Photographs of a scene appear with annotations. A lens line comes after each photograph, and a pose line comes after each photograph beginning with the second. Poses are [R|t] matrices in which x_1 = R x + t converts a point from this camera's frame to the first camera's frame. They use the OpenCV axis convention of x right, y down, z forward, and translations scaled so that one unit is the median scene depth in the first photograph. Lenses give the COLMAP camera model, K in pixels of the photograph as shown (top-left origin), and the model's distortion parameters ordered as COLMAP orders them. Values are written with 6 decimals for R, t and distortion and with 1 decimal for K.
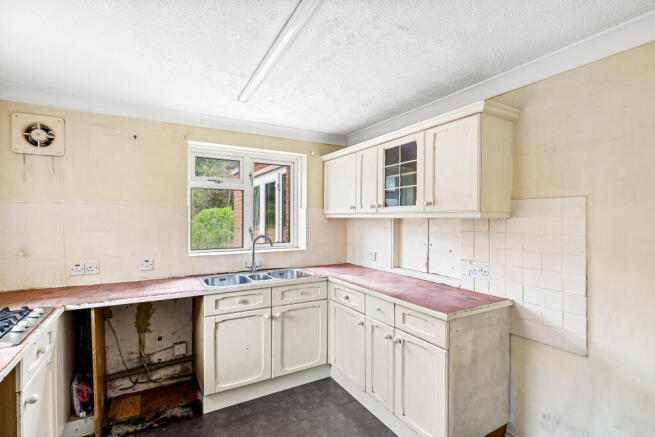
lens RADIAL K [[309.3, 0, 326.3], [0, 309.3, 221.3], [0, 0, 1]] dist [-0.020362, 0.000473]
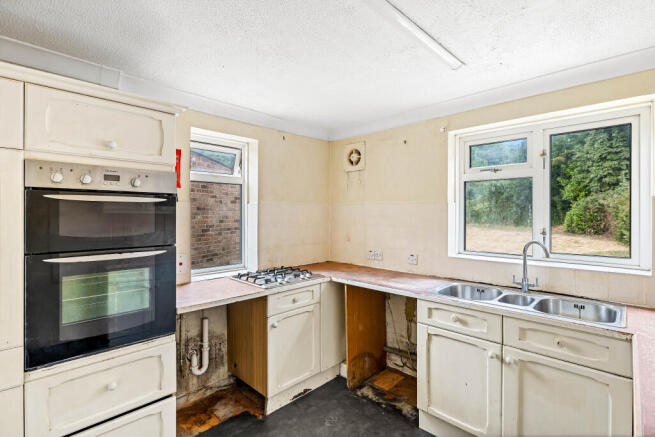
lens RADIAL K [[309.3, 0, 327.6], [0, 309.3, 214.4], [0, 0, 1]] dist [-0.020362, 0.000473]
pose [[0.260487, -0.002428, -0.965474, 0.399244], [-0.010758, 0.999927, -0.005418, -0.004308], [0.965417, 0.011798, 0.260442, 0.462860]]
